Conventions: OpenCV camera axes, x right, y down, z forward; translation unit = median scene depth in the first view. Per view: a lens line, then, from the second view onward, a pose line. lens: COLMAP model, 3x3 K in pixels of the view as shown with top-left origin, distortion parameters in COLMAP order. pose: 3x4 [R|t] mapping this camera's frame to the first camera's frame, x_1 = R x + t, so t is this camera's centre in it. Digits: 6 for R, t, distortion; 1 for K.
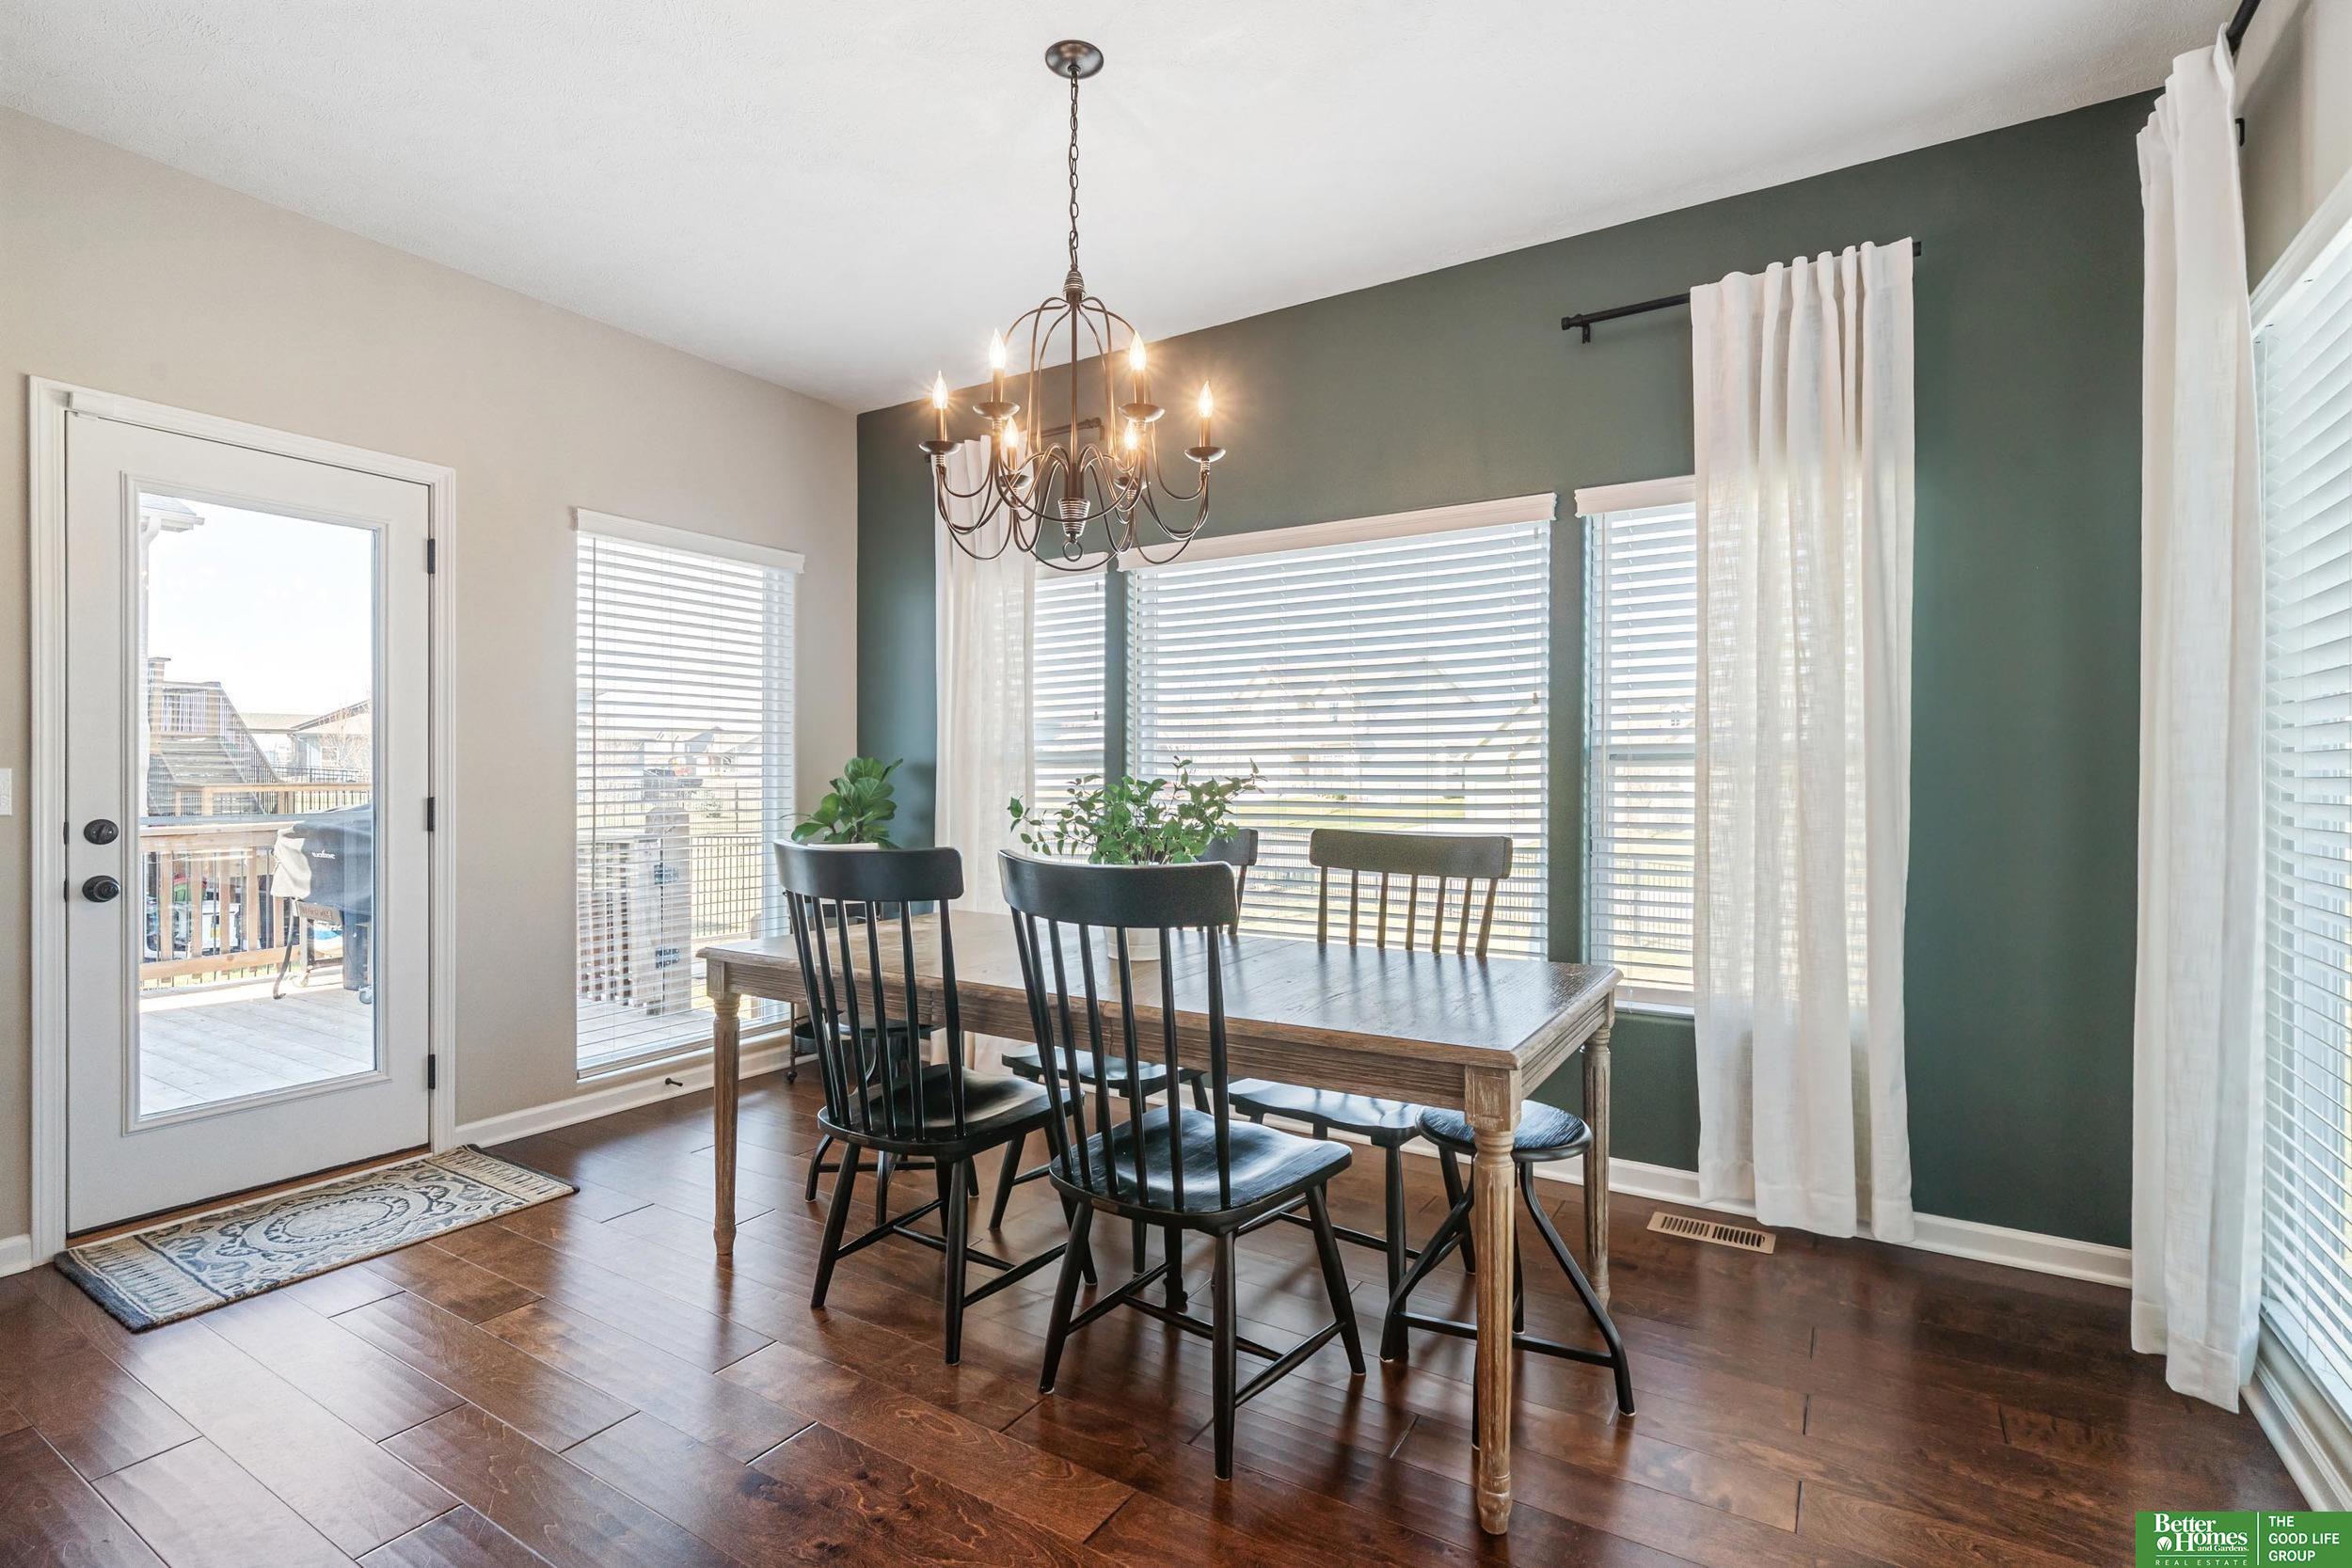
lens RADIAL K [[1123.4, 0, 1170.2], [0, 1123.4, 777.5], [0, 0, 1]] dist [0.005342, 0.000682]
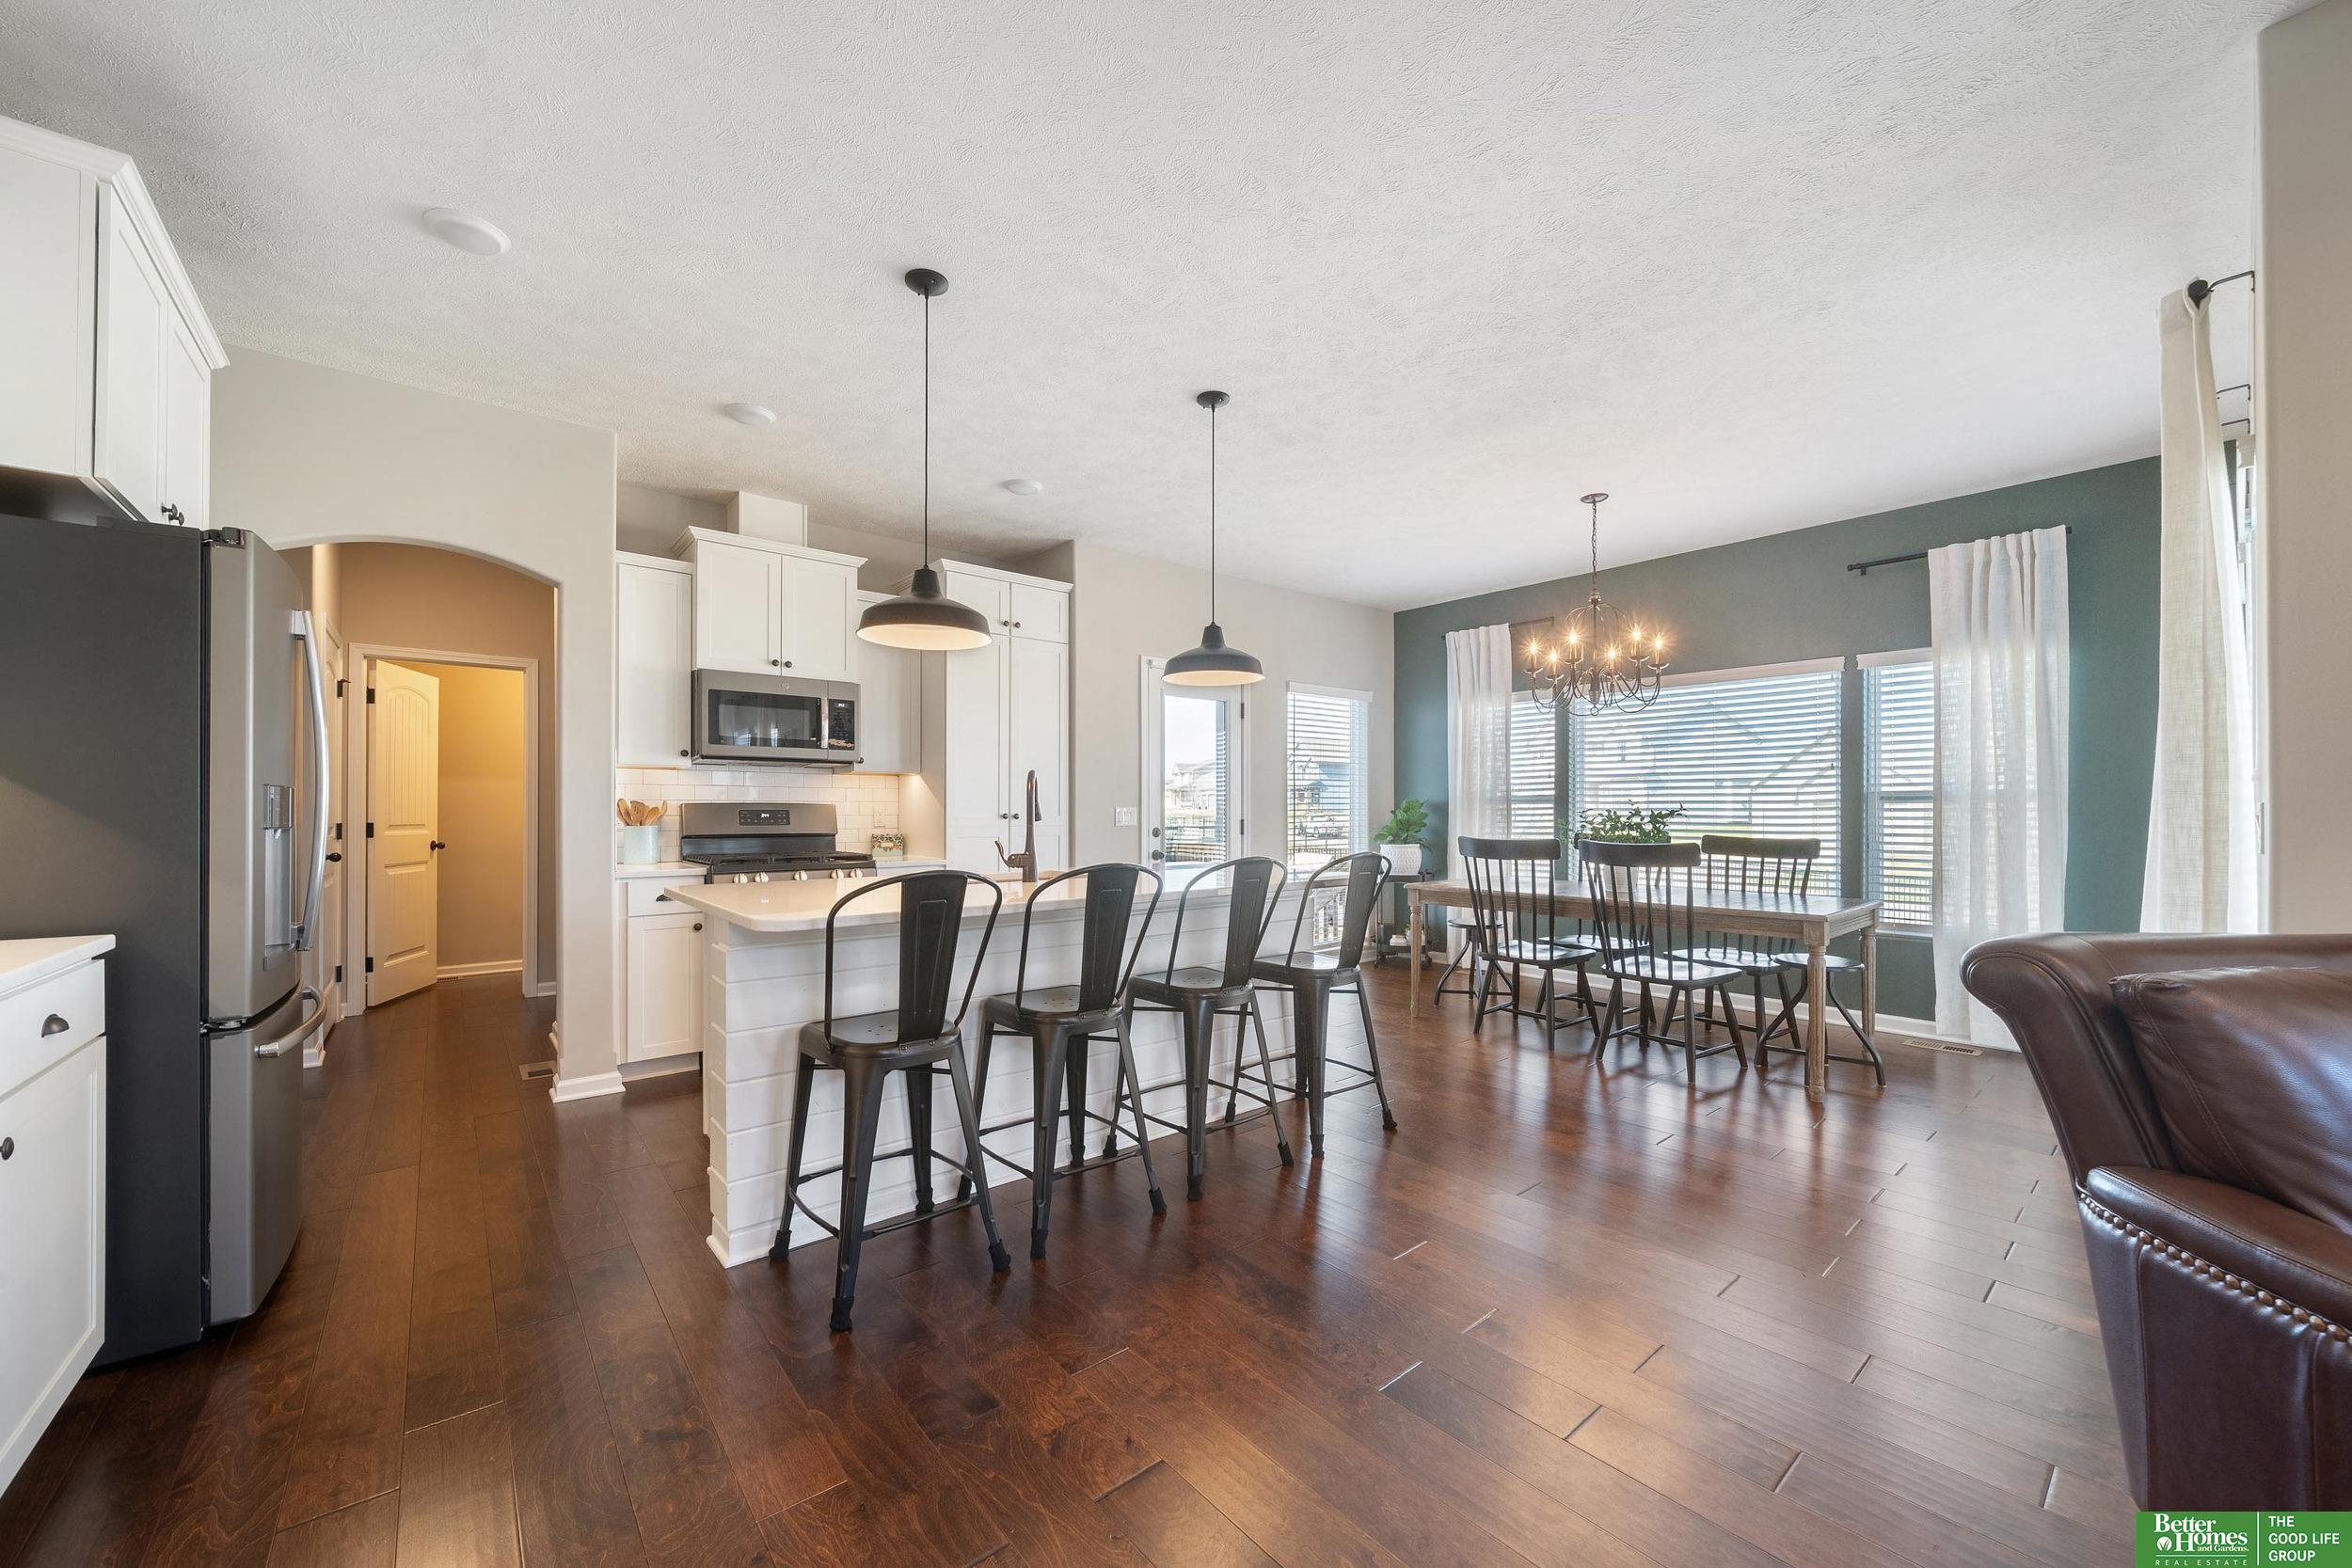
lens RADIAL K [[881.1, 0, 1175.1], [0, 881.1, 807.9], [0, 0, 1]] dist [-0.008129, 0.000734]
pose [[0.952955, -0.004563, -0.303078, -0.270716], [0.006120, 0.999973, 0.004185, -0.015057], [0.303050, -0.005843, 0.952957, -0.711012]]
